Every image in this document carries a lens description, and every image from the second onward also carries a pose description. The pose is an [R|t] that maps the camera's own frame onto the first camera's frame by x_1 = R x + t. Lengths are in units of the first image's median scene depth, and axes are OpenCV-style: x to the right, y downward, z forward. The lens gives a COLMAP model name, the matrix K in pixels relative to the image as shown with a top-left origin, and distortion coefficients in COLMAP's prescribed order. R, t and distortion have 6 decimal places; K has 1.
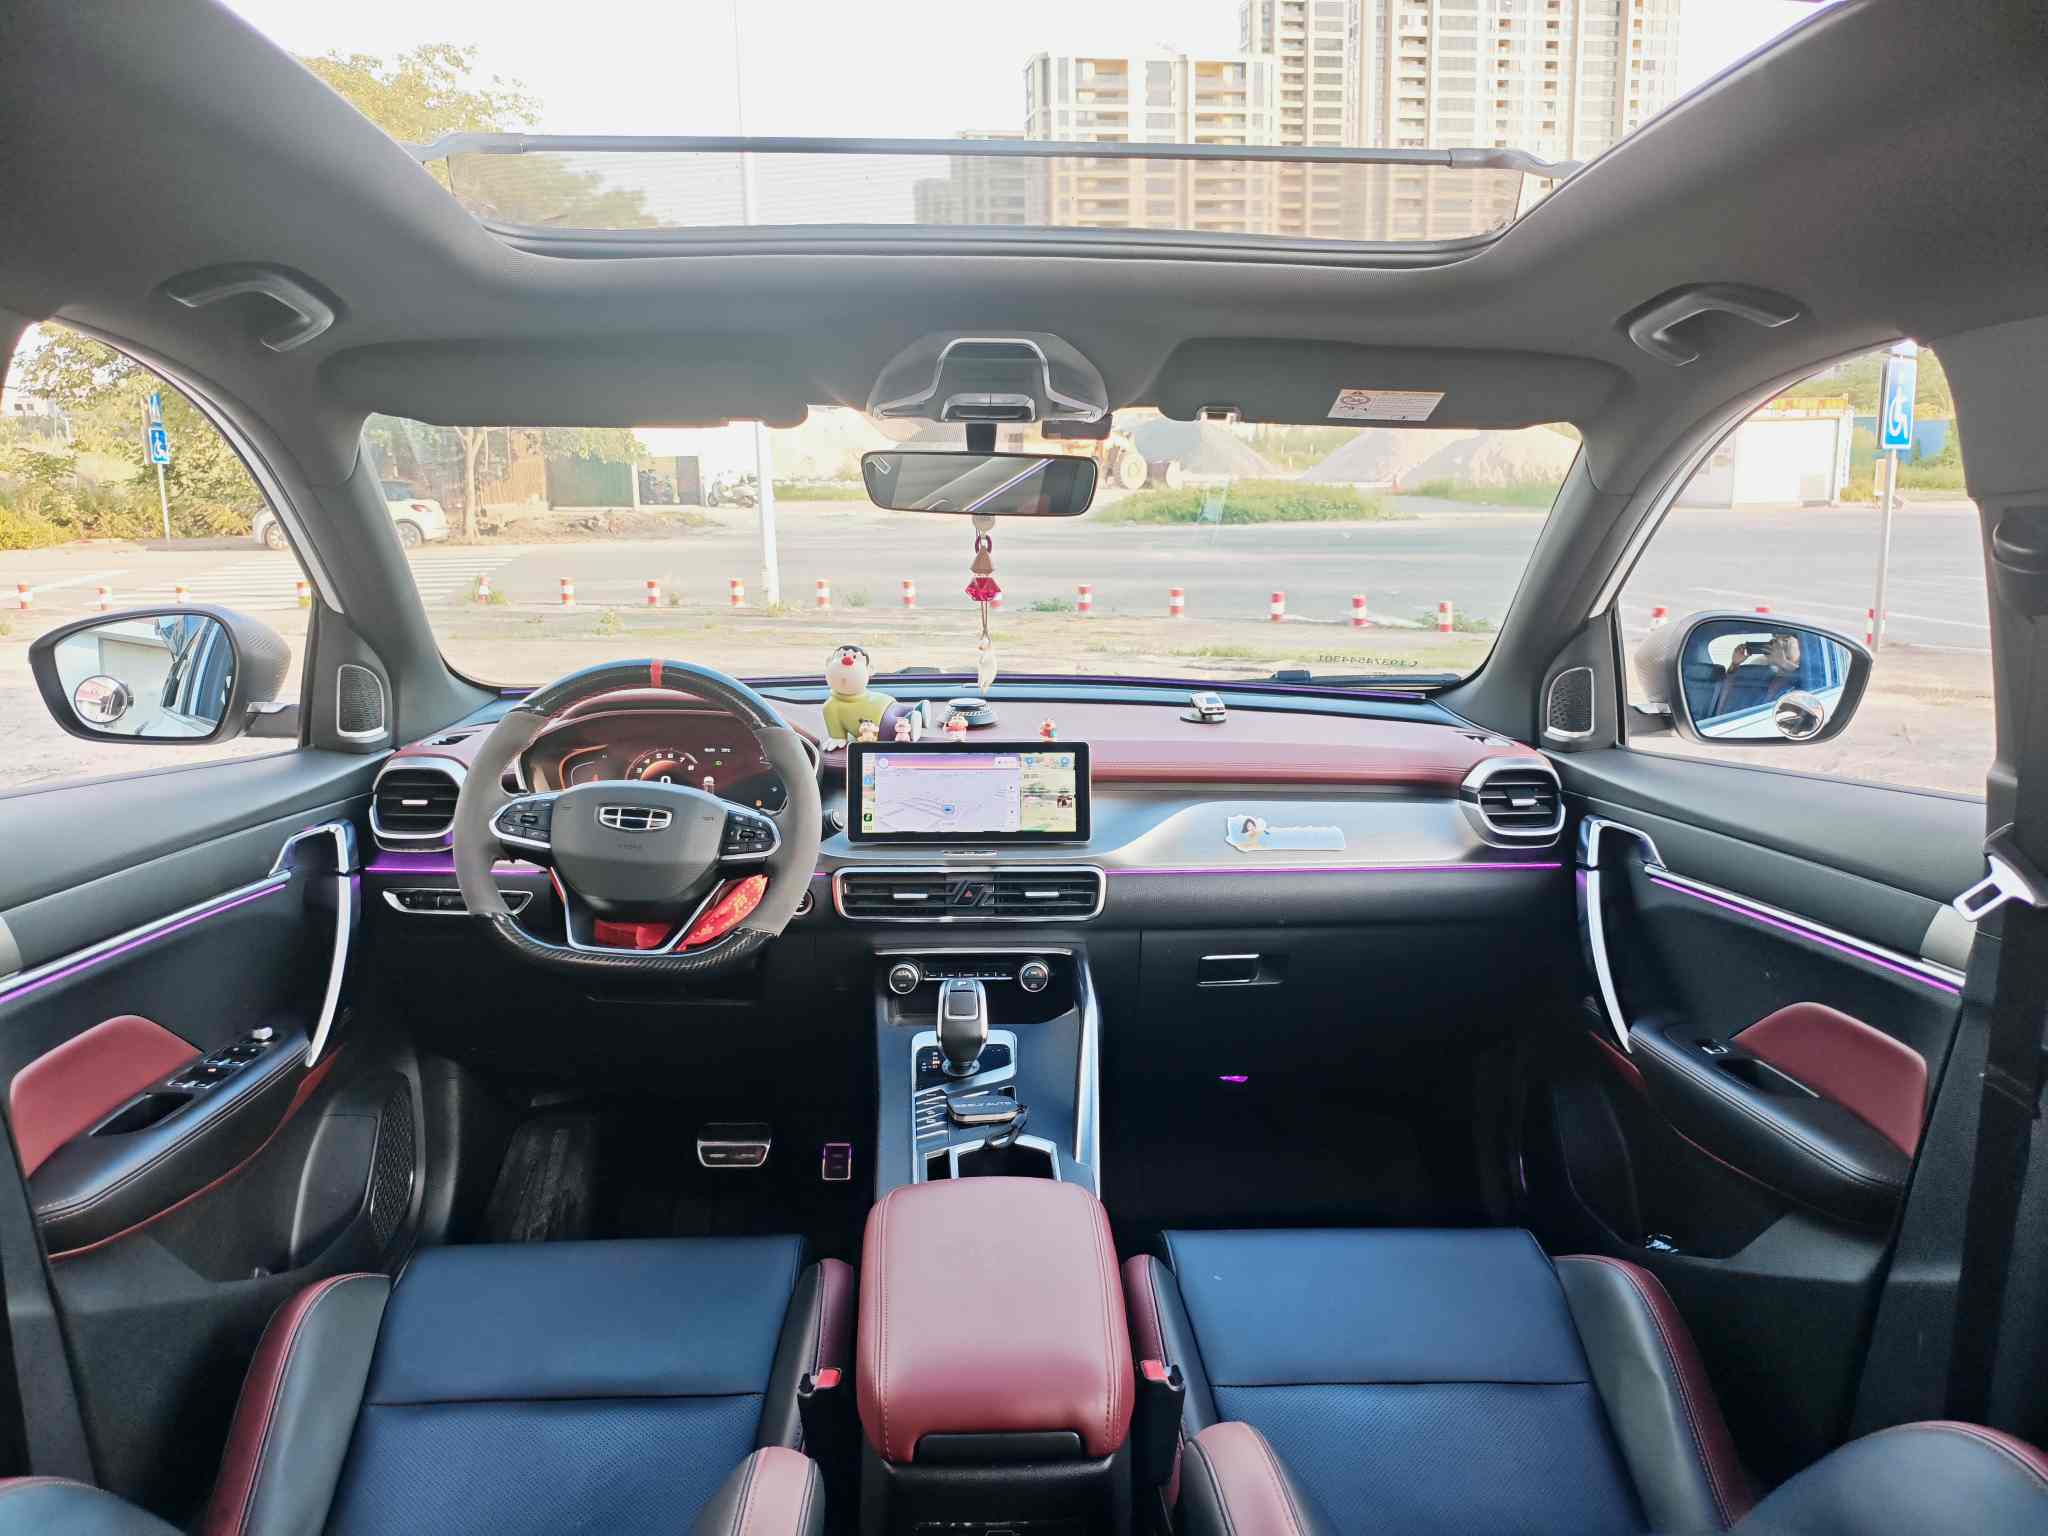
lens RADIAL K [[1587.6, 0, 1028.7], [0, 1587.6, 773.5], [0, 0, 1]] dist [0.104188, -0.227008]
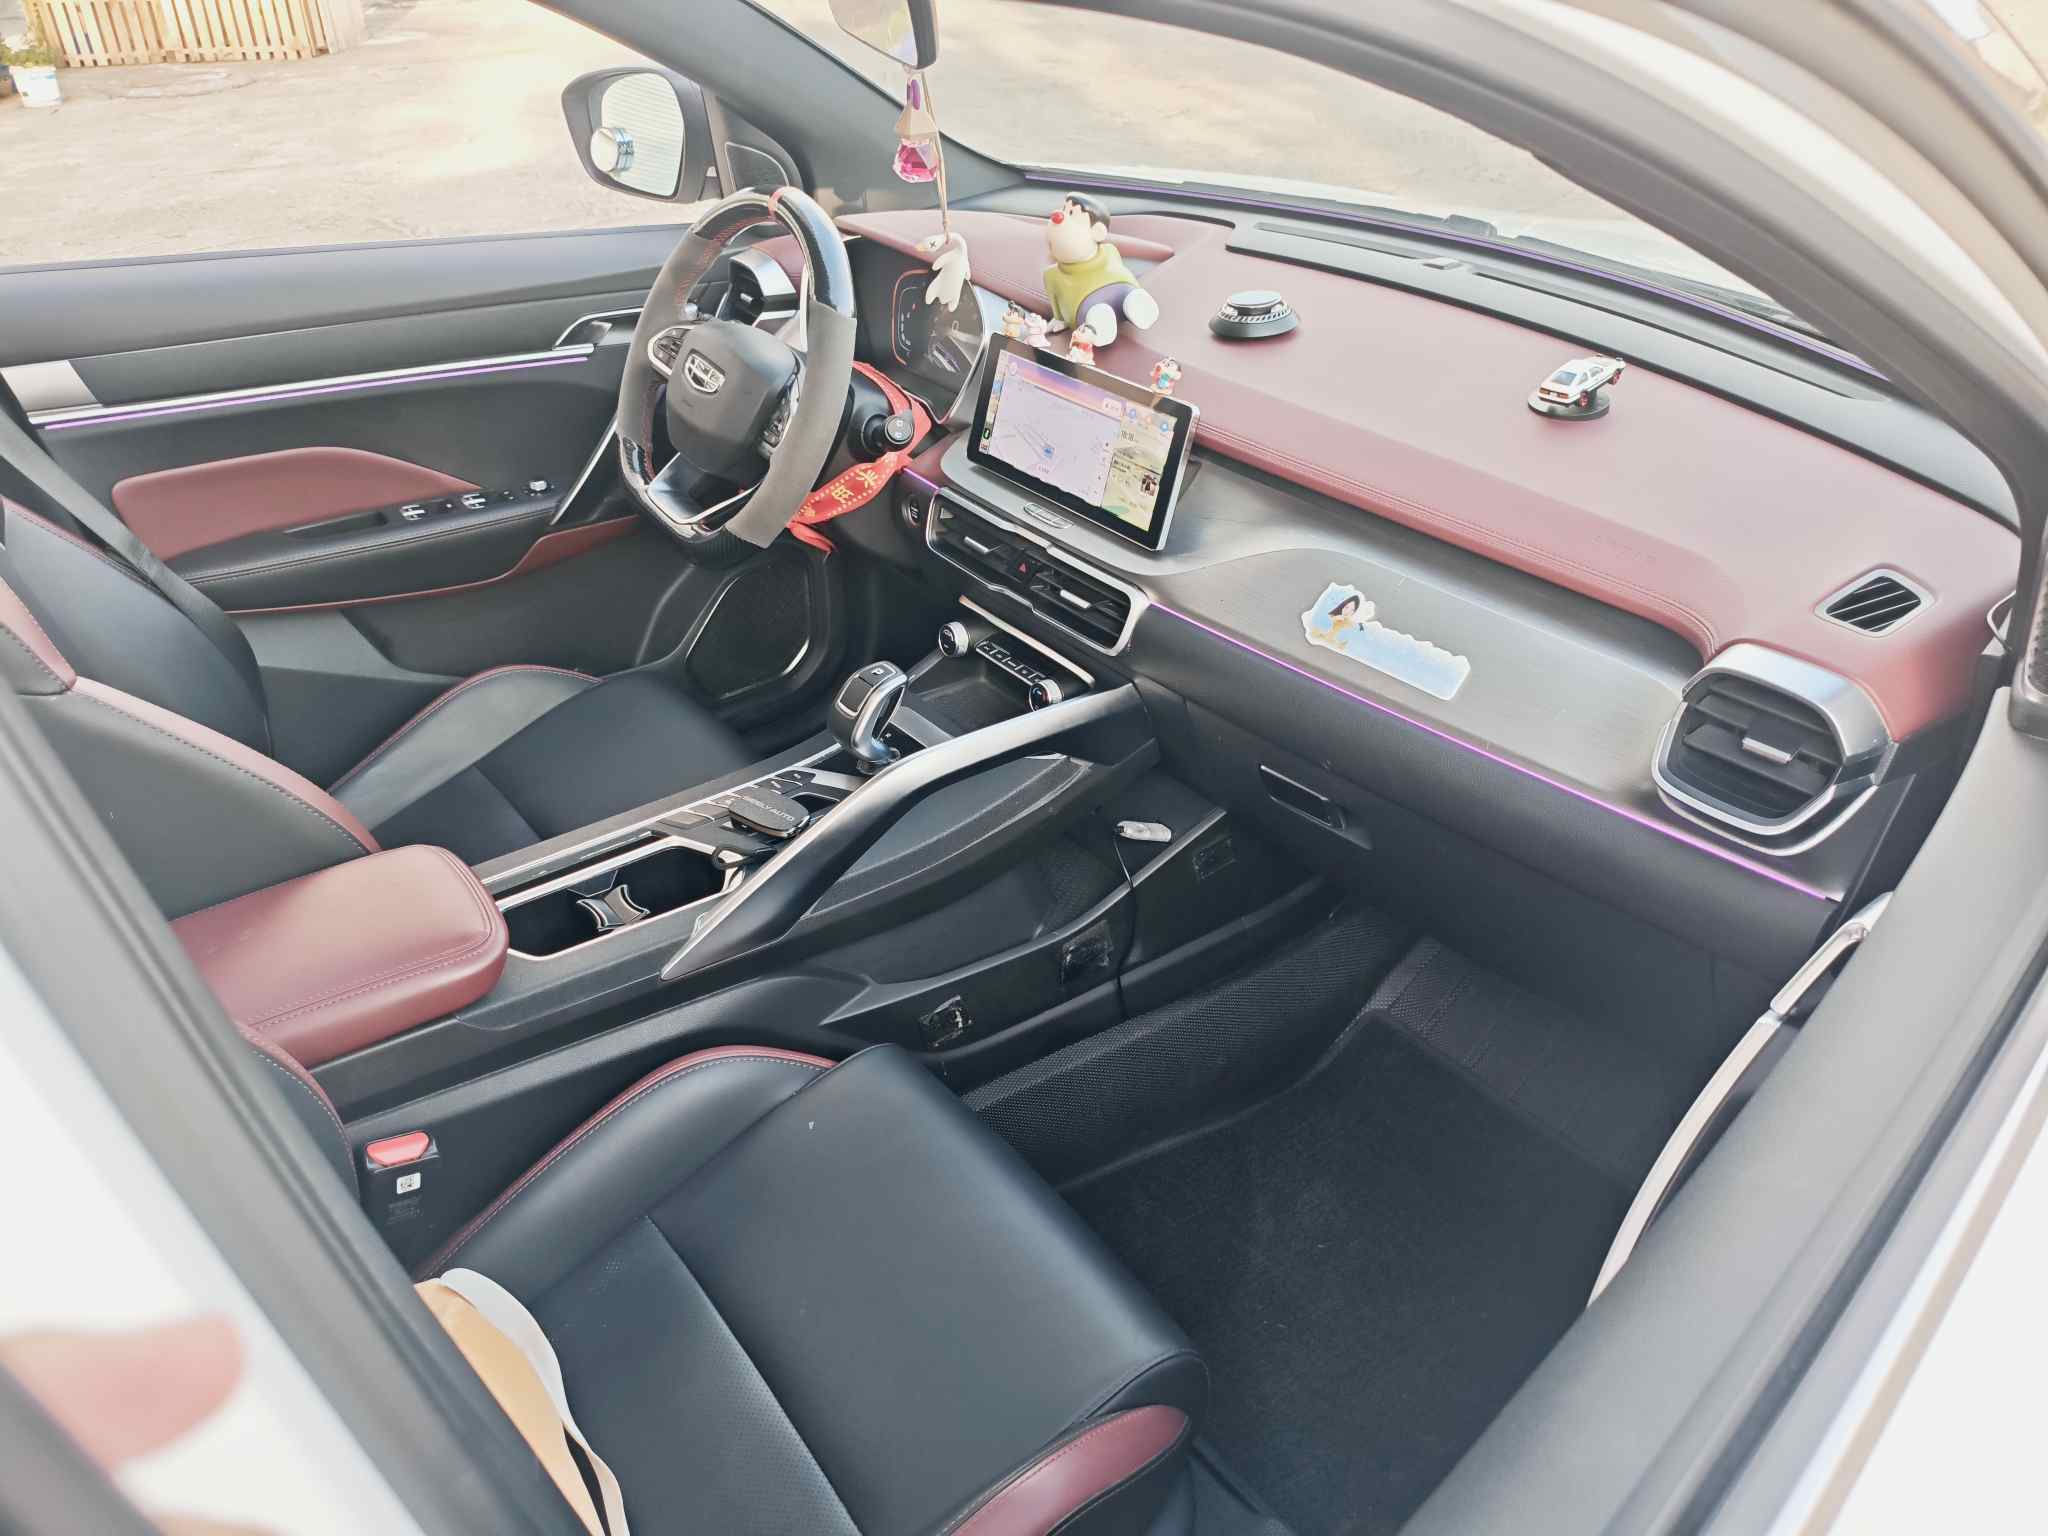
lens RADIAL K [[1590.3, 0, 1026.4], [0, 1590.3, 762.2], [0, 0, 1]] dist [0.074305, -0.141914]
pose [[0.550805, 0.414736, -0.724298, 0.565151], [-0.113727, 0.897004, 0.427142, -0.170920], [0.826850, -0.152899, 0.541241, 0.562912]]
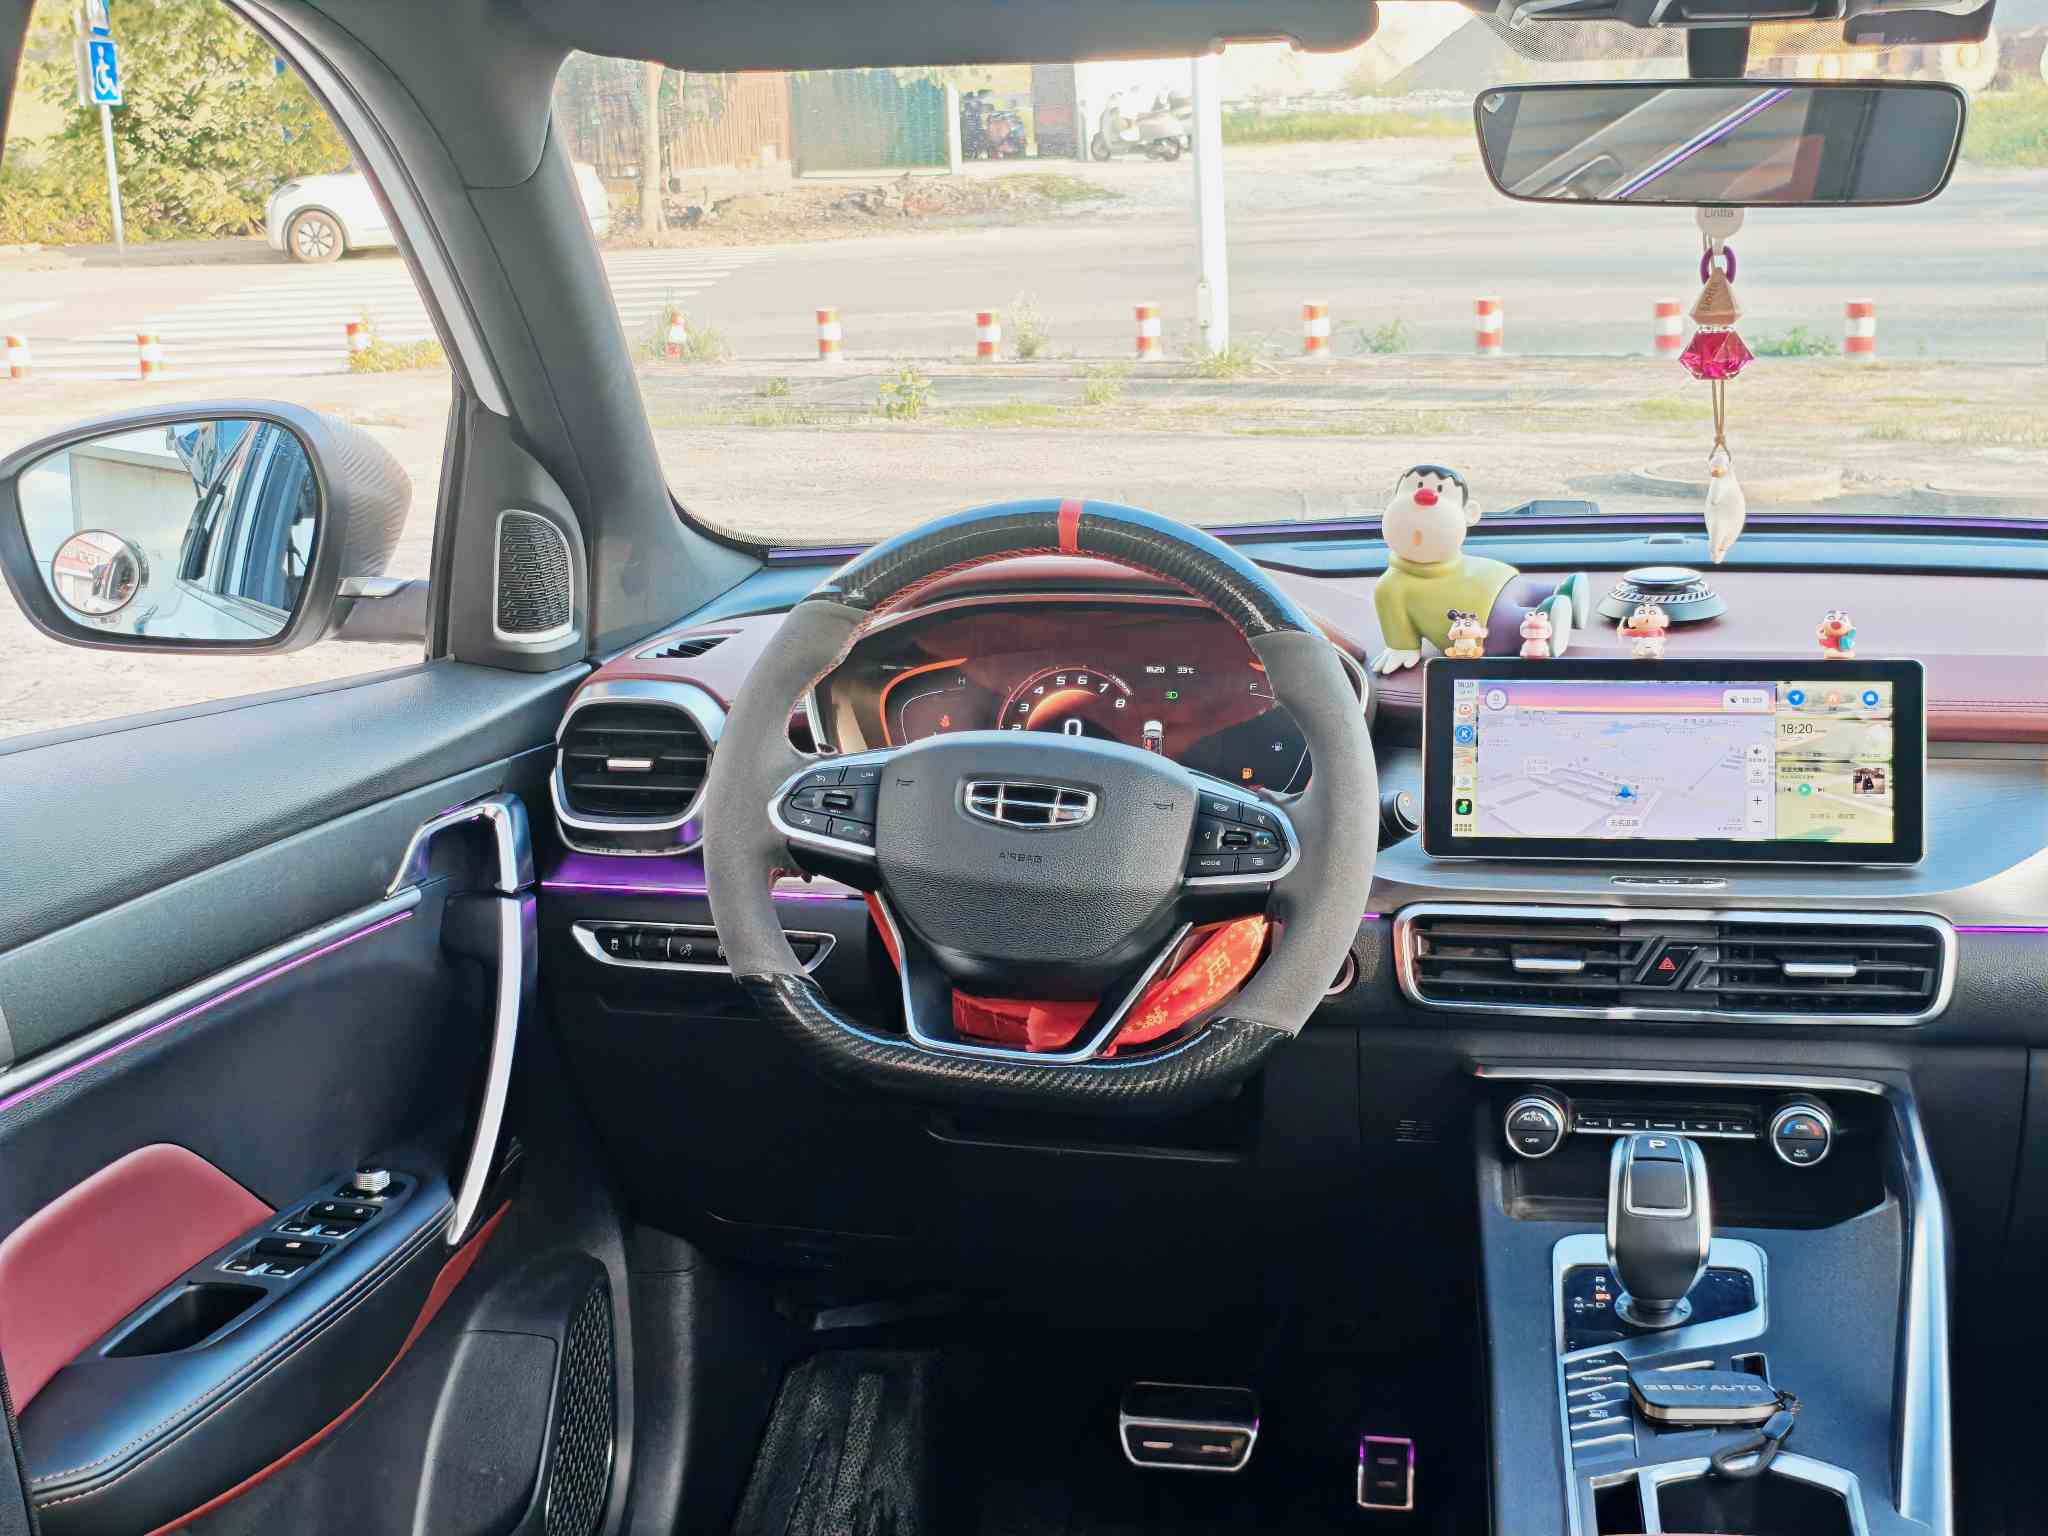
lens RADIAL K [[3170.3, 0, 1028.9], [0, 3170.3, 770.3], [0, 0, 1]] dist [0.189439, -0.660327]
pose [[0.976910, 0.015069, -0.213117, -0.020829], [-0.009435, 0.999579, 0.027425, -0.010792], [0.213441, -0.024781, 0.976642, -0.023358]]
